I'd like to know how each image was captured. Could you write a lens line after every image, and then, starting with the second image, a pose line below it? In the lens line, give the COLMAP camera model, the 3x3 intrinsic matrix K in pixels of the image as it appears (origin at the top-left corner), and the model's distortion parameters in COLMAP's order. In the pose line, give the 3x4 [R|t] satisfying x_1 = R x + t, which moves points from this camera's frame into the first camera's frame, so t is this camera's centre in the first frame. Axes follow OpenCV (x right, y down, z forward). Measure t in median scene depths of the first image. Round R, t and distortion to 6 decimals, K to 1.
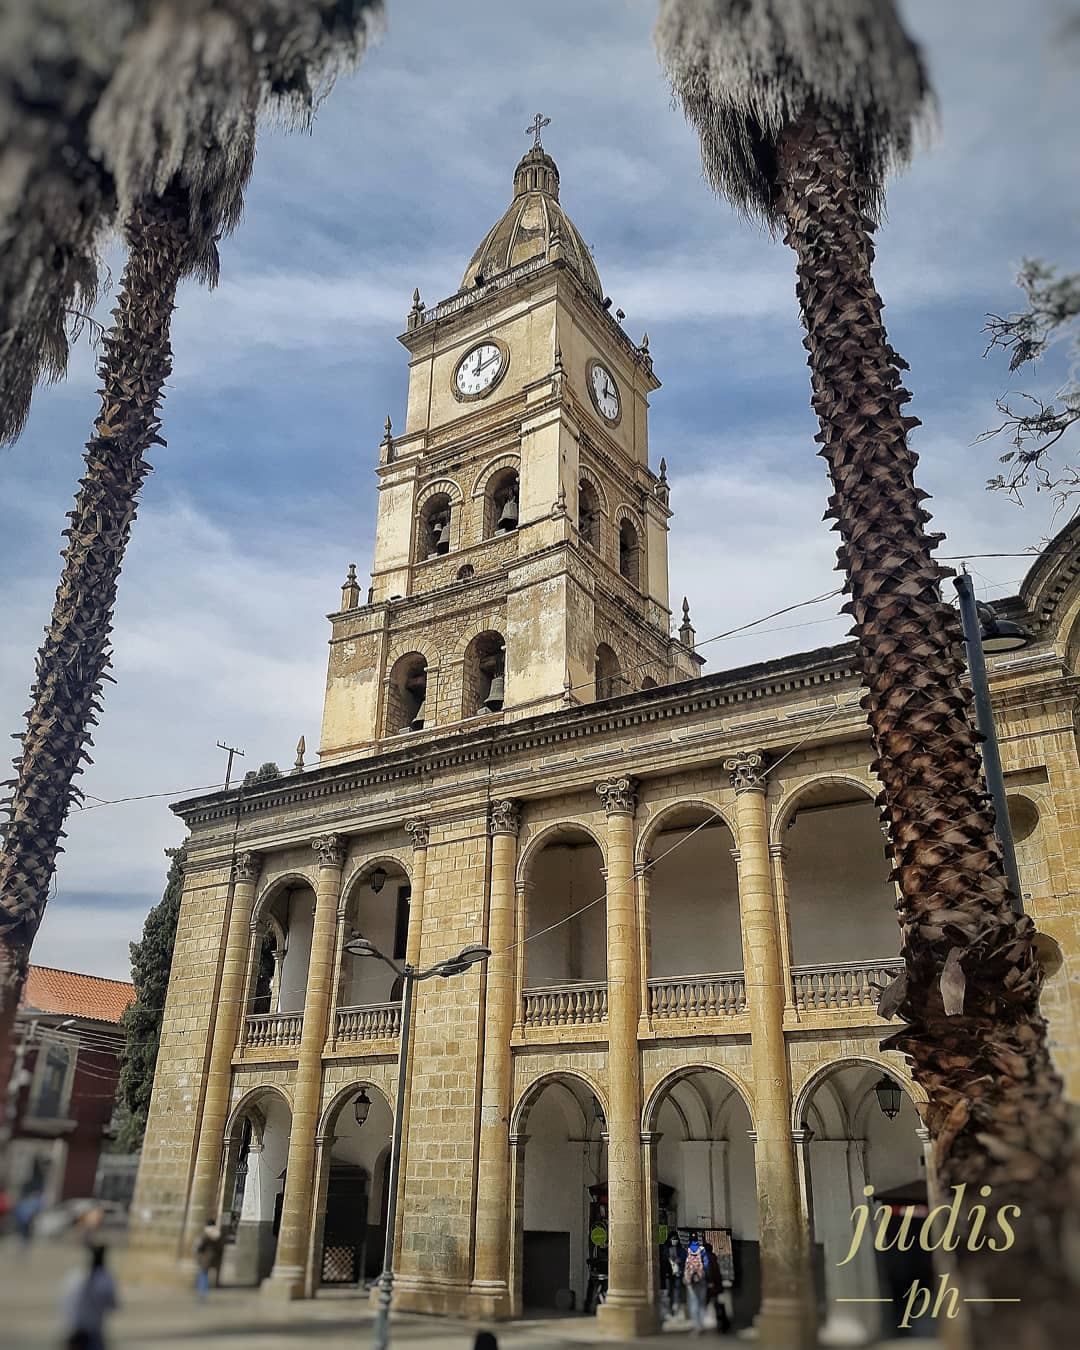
lens RADIAL K [[1226.5, 0, 540.0], [0, 1226.5, 675.0], [0, 0, 1]] dist [-0.010217, -0.030854]
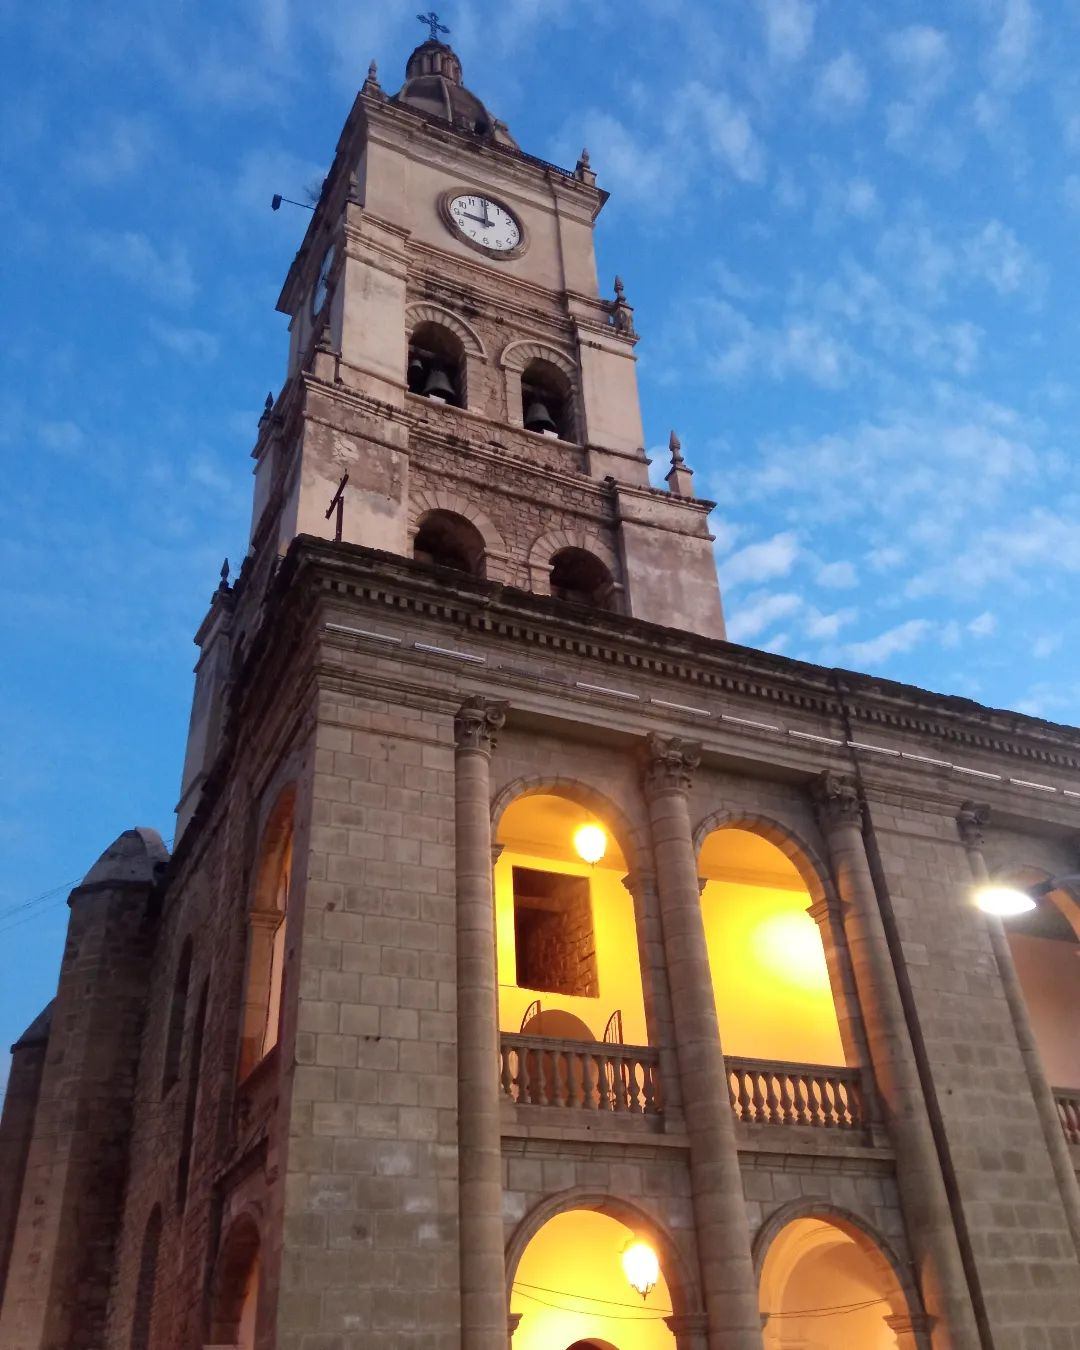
lens RADIAL K [[1226.5, 0, 540.0], [0, 1226.5, 675.0], [0, 0, 1]] dist [-0.010217, -0.030854]
pose [[0.486562, 0.439609, 0.754984, -0.617852], [-0.297407, 0.895908, -0.329997, 0.296728], [-0.821466, -0.063973, 0.566658, 0.718608]]
